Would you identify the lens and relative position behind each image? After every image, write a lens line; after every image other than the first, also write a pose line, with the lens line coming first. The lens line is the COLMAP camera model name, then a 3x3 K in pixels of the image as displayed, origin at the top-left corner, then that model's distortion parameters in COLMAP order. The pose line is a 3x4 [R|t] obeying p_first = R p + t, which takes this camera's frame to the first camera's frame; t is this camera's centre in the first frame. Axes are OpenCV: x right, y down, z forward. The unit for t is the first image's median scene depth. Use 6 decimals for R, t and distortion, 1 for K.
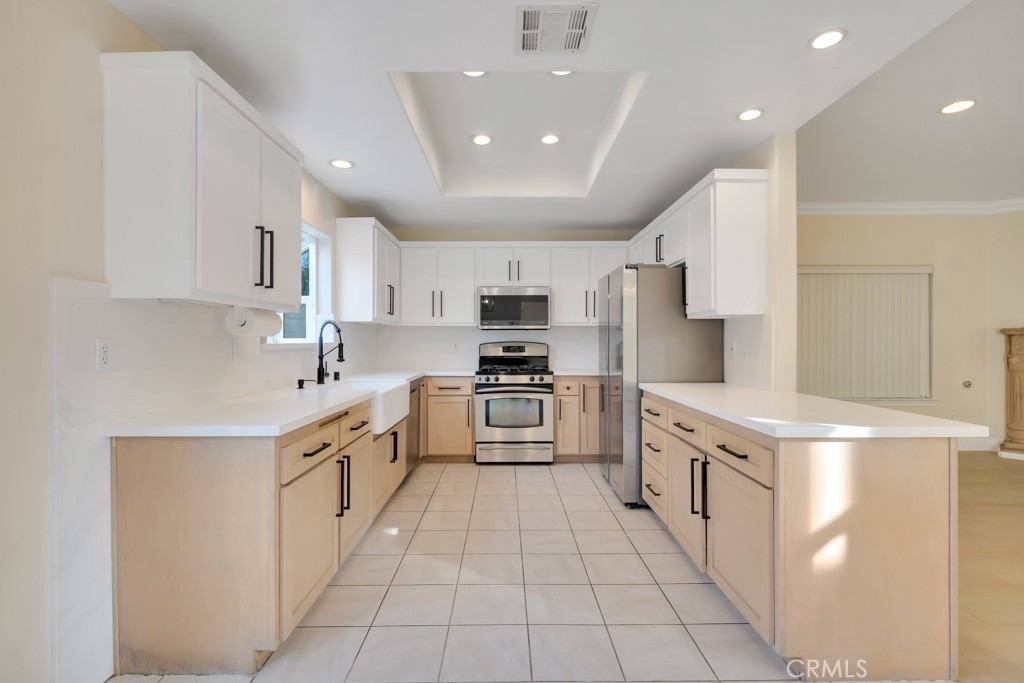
lens RADIAL K [[461.2, 0, 512.3], [0, 461.2, 343.6], [0, 0, 1]] dist [0.000968, 0.000172]
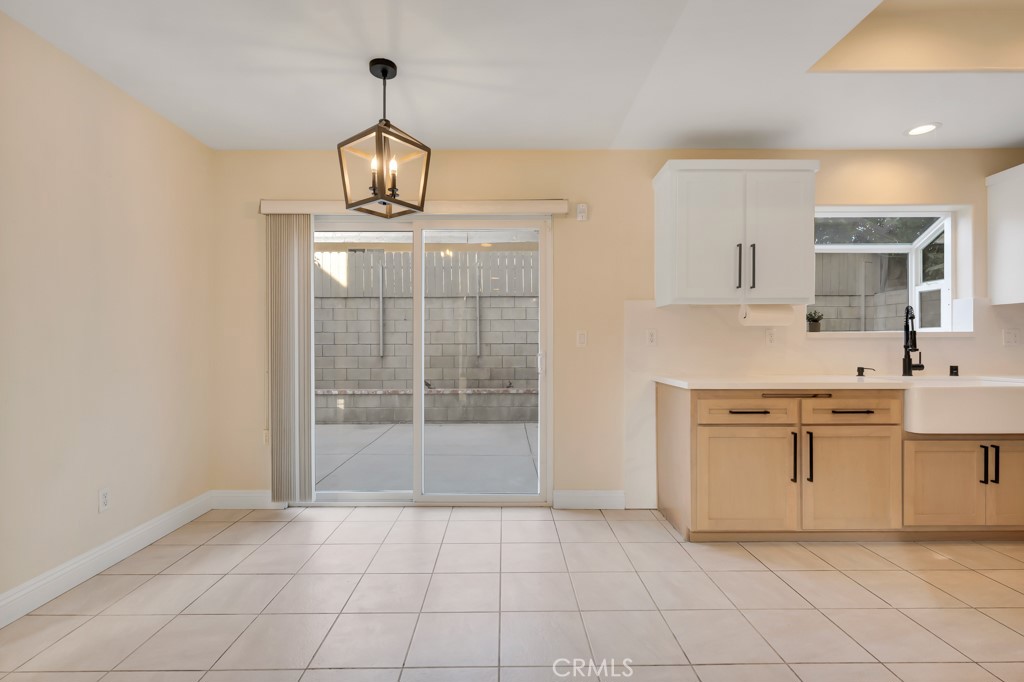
lens RADIAL K [[461.2, 0, 512.3], [0, 461.2, 343.1], [0, 0, 1]] dist [0.000968, 0.000172]
pose [[0.006278, -0.002143, -0.999978, 0.569336], [-0.003079, 0.999993, -0.002163, 0.029564], [0.999976, 0.003092, 0.006271, 0.225788]]
